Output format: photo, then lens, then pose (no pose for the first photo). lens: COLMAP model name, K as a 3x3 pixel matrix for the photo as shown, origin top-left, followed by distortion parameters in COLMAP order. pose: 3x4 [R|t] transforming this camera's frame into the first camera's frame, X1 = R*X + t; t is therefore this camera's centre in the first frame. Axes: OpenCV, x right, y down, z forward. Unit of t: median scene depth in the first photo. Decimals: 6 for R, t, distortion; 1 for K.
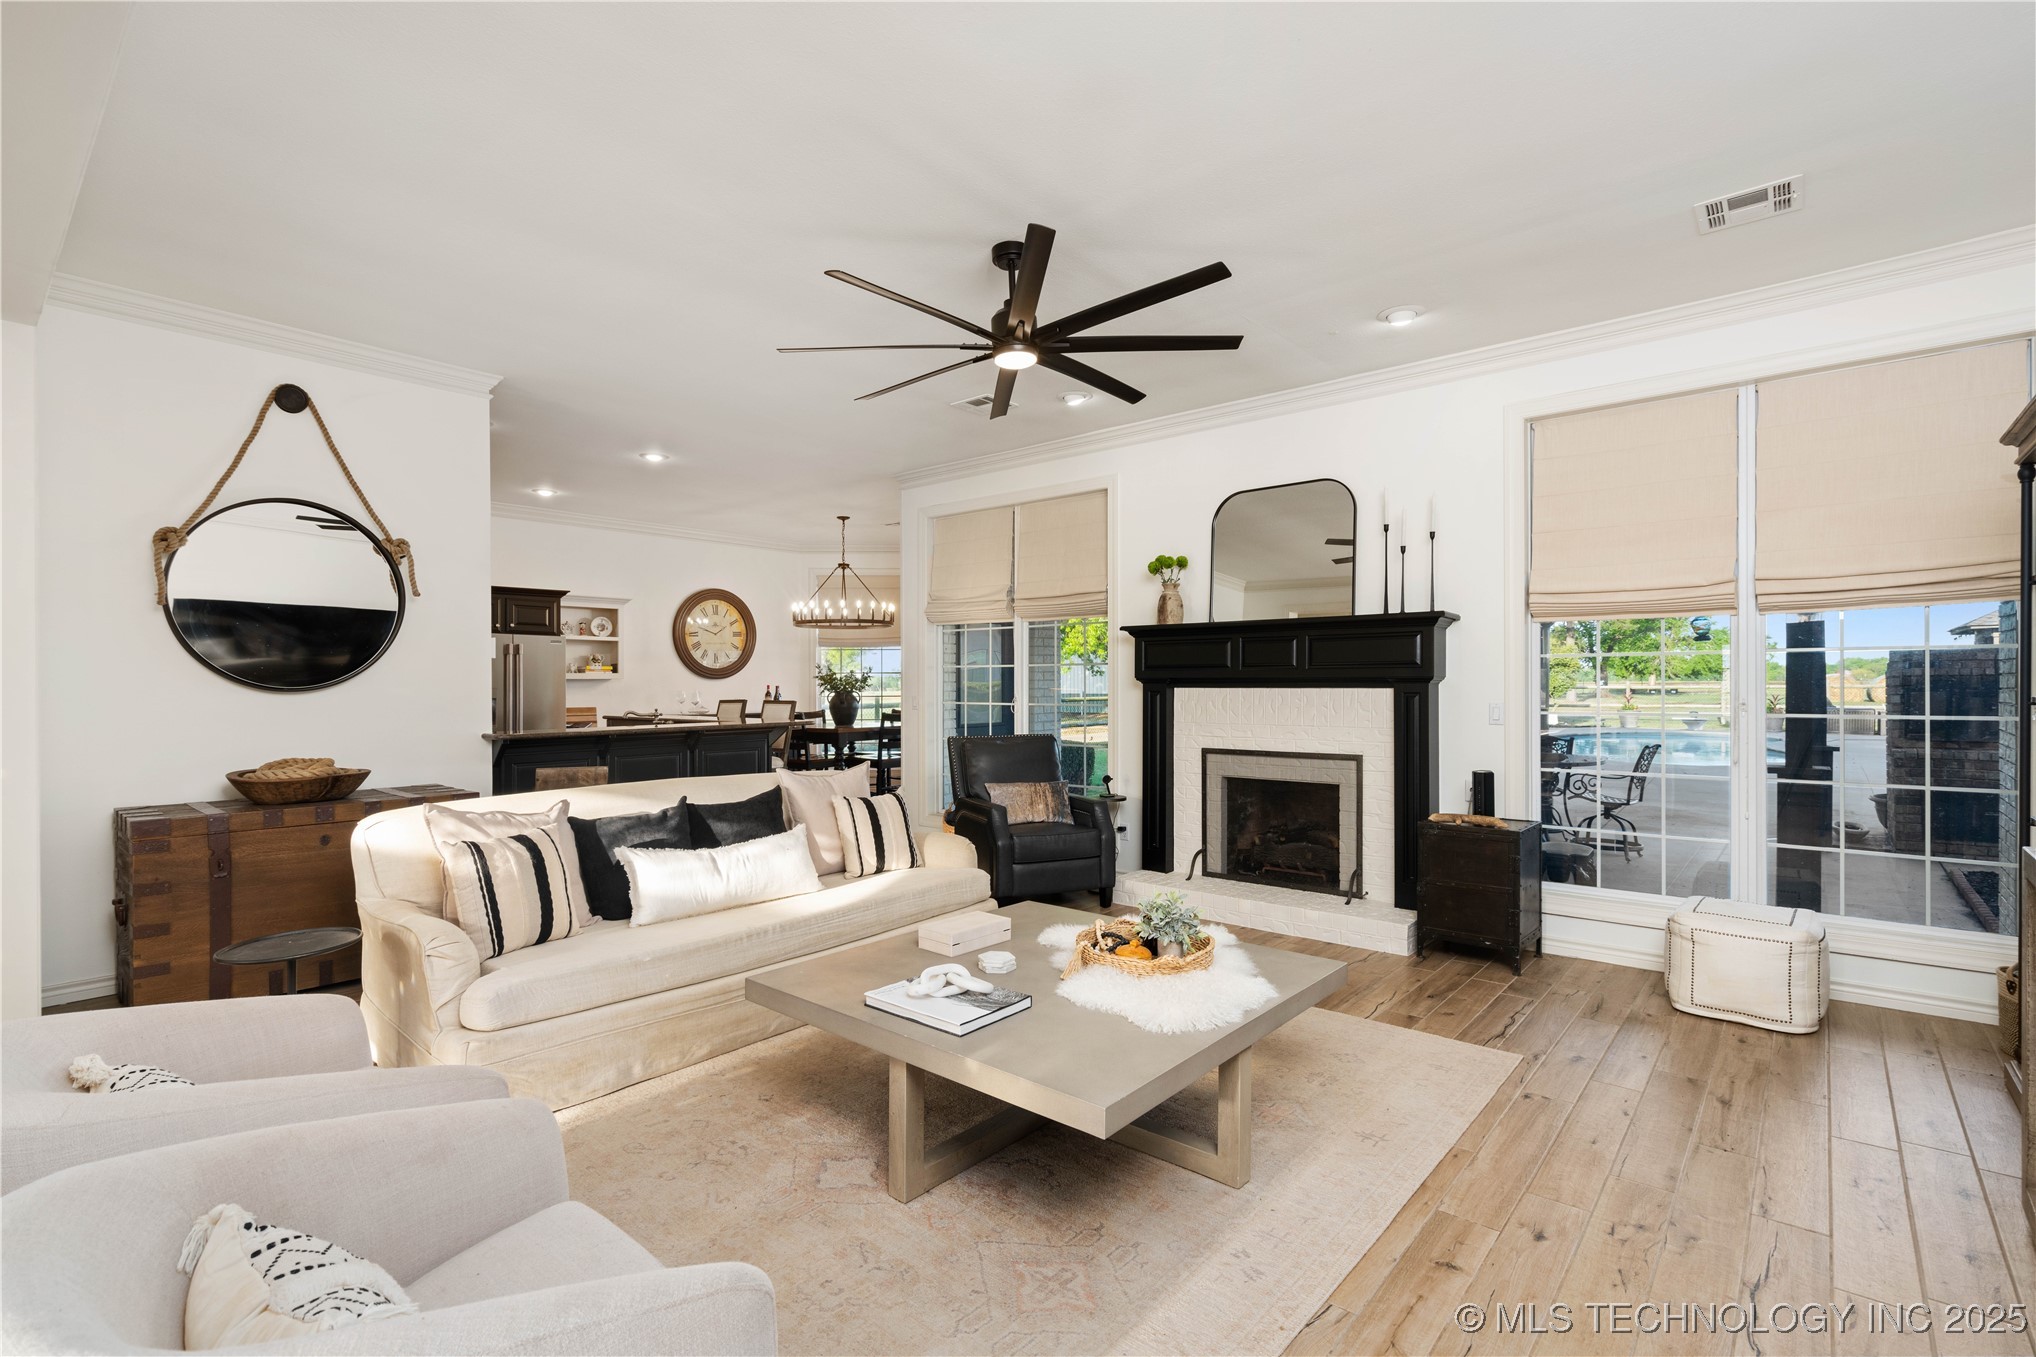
lens RADIAL K [[924.0, 0, 991.7], [0, 924.0, 687.6], [0, 0, 1]] dist [0.000207, 0.000082]
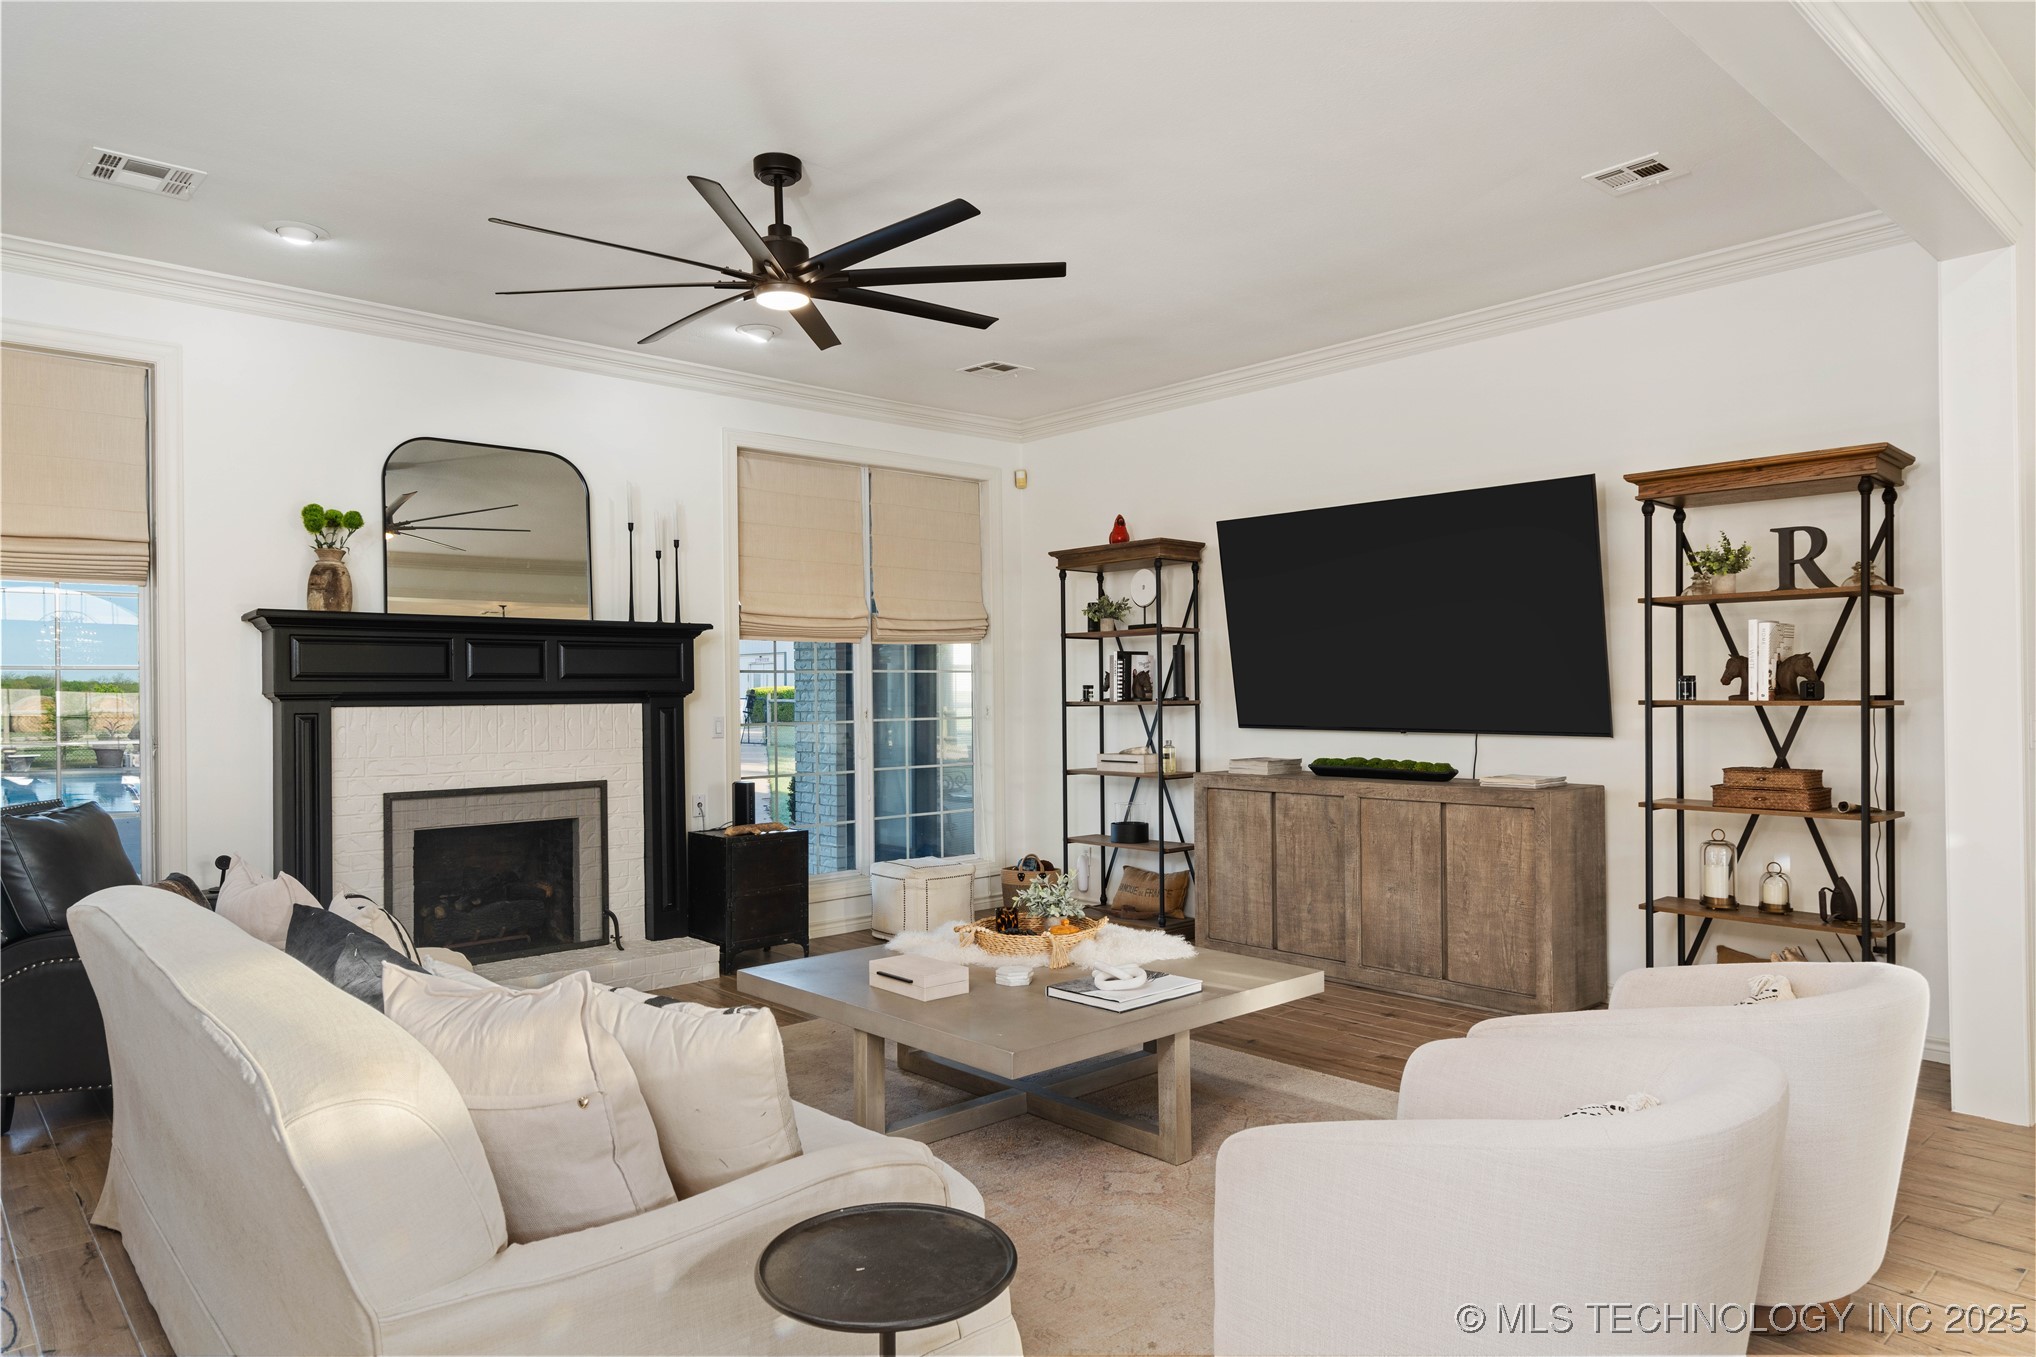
lens RADIAL K [[1285.3, 0, 1018.0], [0, 1285.3, 678.5], [0, 0, 1]] dist [-0.000285, -0.000238]
pose [[0.107819, 0.014023, 0.994072, -0.770618], [0.014595, 0.999770, -0.015686, 0.001413], [-0.994063, 0.016200, 0.107590, 0.480020]]
